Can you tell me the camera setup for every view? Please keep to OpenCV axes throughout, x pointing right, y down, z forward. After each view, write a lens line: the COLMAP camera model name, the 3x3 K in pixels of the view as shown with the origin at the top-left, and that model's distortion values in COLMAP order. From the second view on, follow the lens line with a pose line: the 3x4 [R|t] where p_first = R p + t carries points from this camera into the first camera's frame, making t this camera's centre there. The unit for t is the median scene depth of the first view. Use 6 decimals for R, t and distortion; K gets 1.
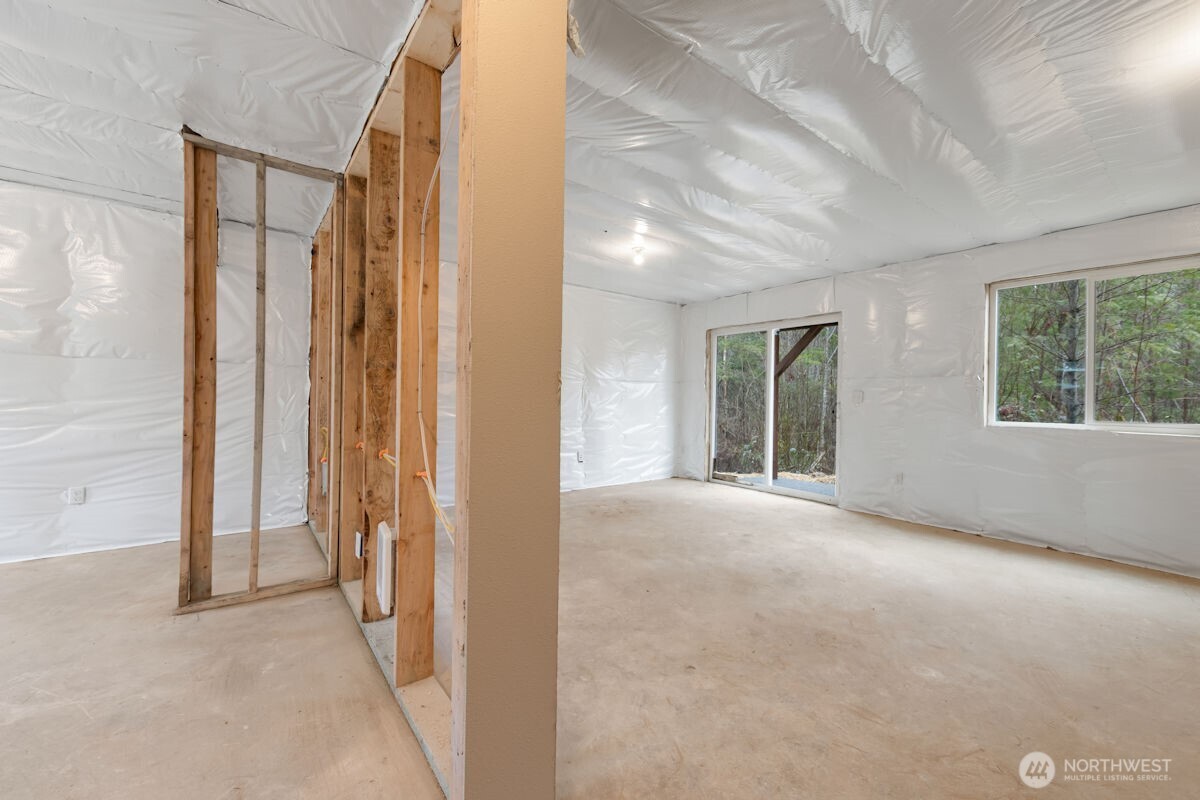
lens RADIAL K [[479.0, 0, 603.3], [0, 479.0, 395.1], [0, 0, 1]] dist [0.005396, -0.000248]
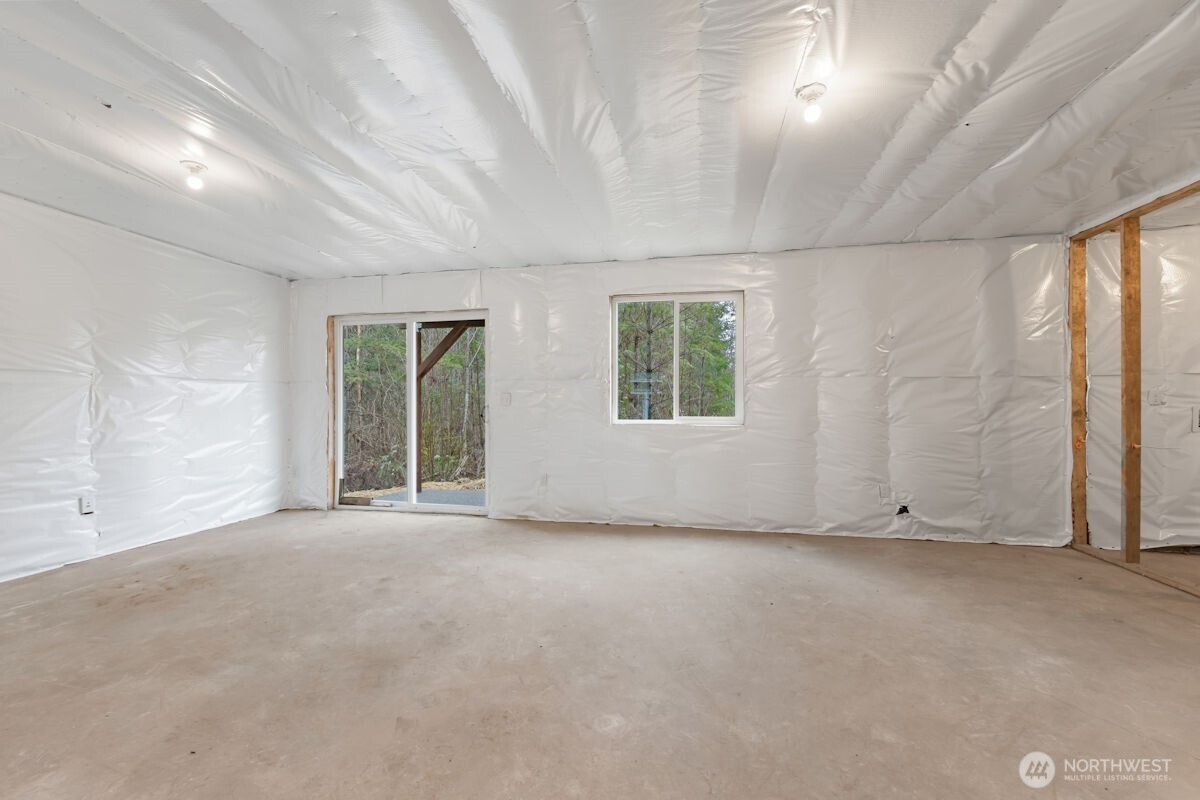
lens RADIAL K [[479.0, 0, 607.6], [0, 479.0, 402.6], [0, 0, 1]] dist [0.005396, -0.000248]
pose [[0.748879, -0.013475, 0.662569, 0.057252], [0.009659, 0.999909, 0.009418, 0.003964], [-0.662636, -0.000653, 0.748941, 0.174458]]
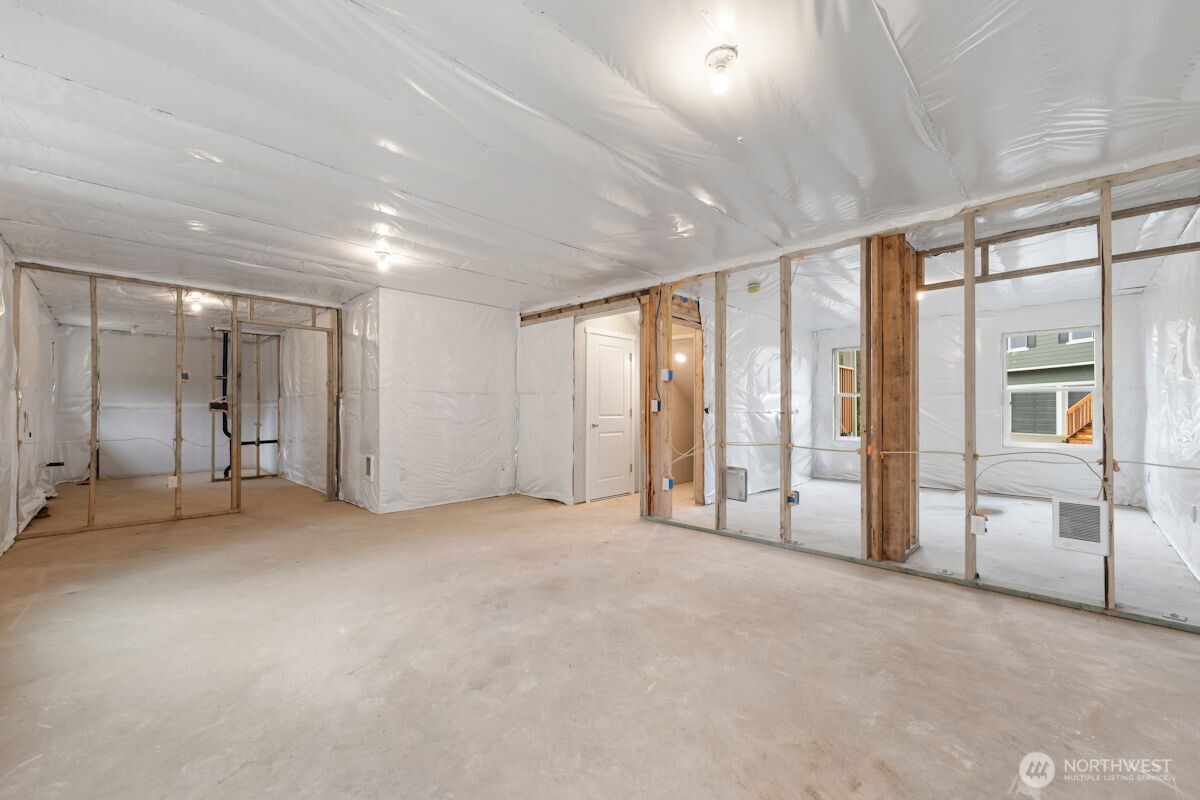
lens RADIAL K [[479.0, 0, 600.5], [0, 479.0, 405.4], [0, 0, 1]] dist [0.005396, -0.000248]
pose [[-0.989822, -0.015233, -0.141497, 0.233888], [-0.013479, 0.999820, -0.013347, 0.009427], [0.141674, -0.011304, -0.989849, 1.402117]]
